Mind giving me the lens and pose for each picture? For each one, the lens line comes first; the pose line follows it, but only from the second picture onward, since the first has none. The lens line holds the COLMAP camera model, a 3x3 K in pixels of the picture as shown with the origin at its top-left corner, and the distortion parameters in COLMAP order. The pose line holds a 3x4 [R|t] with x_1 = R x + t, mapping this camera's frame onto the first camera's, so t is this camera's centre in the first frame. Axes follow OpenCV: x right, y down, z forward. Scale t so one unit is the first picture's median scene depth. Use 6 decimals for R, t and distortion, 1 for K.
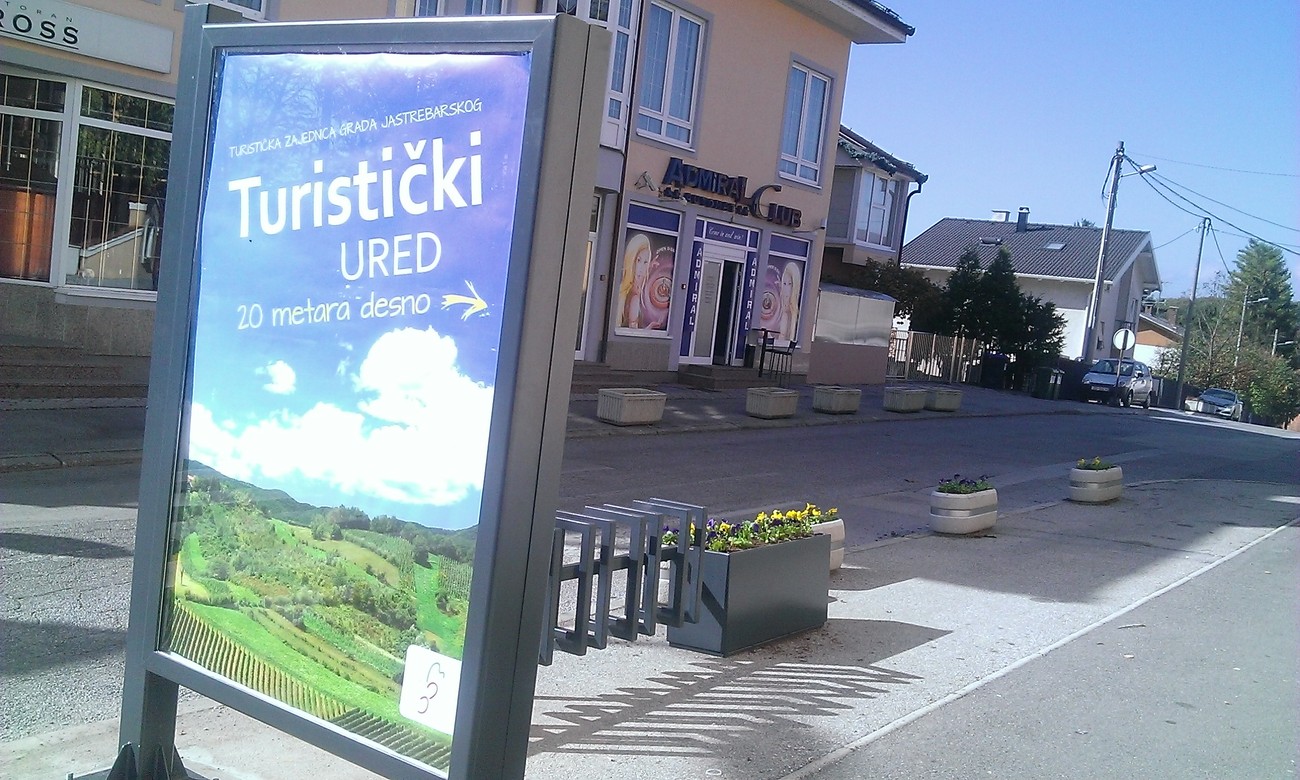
lens RADIAL K [[1276.4, 0, 651.5], [0, 1276.4, 358.3], [0, 0, 1]] dist [0.096181, -0.313584]
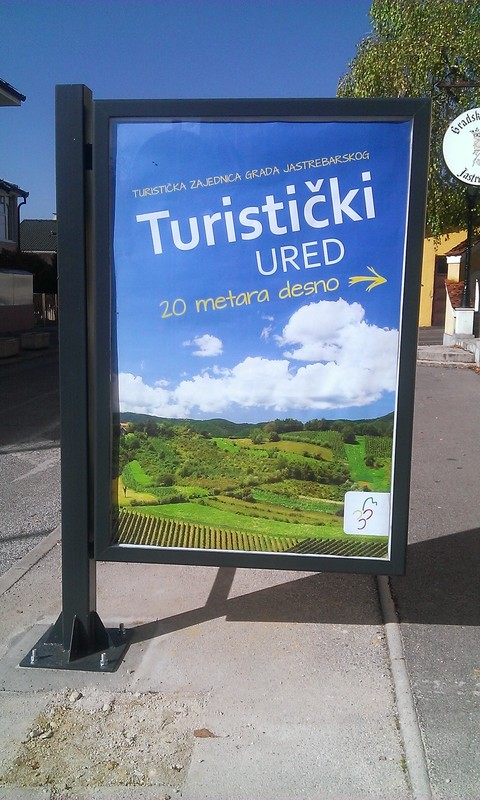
lens RADIAL K [[788.2, 0, 240.0], [0, 788.2, 400.0], [0, 0, 1]] dist [0.062015, -0.000326]
pose [[0.869969, -0.169053, 0.463222, -0.728912], [0.114427, 0.982964, 0.143831, -0.053629], [-0.479646, -0.072123, 0.874493, 0.175564]]
